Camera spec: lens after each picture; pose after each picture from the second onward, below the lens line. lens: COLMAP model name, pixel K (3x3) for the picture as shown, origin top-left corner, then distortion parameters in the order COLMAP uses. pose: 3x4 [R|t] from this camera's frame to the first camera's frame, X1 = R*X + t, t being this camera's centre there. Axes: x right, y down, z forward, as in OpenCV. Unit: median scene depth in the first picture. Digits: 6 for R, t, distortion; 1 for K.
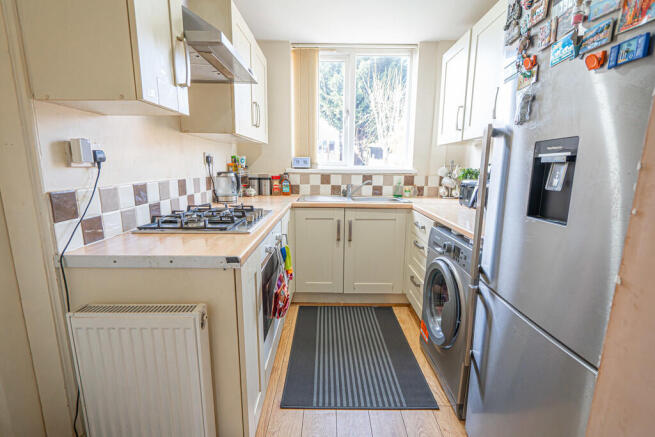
lens RADIAL K [[301.6, 0, 327.2], [0, 301.6, 219.0], [0, 0, 1]] dist [-0.002390, 0.002045]
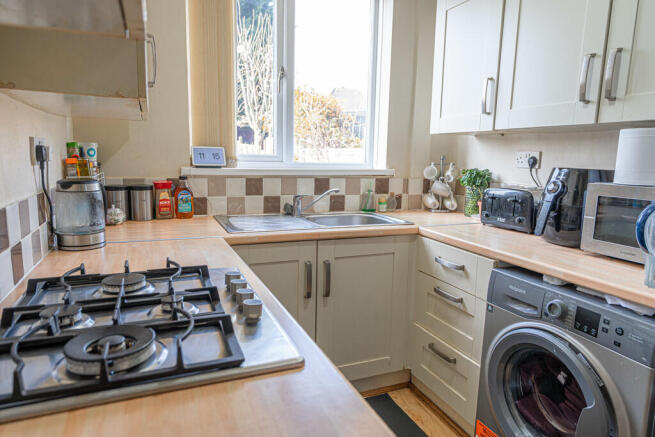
lens RADIAL K [[423.1, 0, 328.3], [0, 423.1, 221.4], [0, 0, 1]] dist [0.027352, 0.002173]
pose [[0.924173, -0.049434, 0.378761, -0.186879], [0.053922, 0.998544, -0.001245, -0.058048], [-0.378148, 0.021574, 0.925494, 0.207716]]
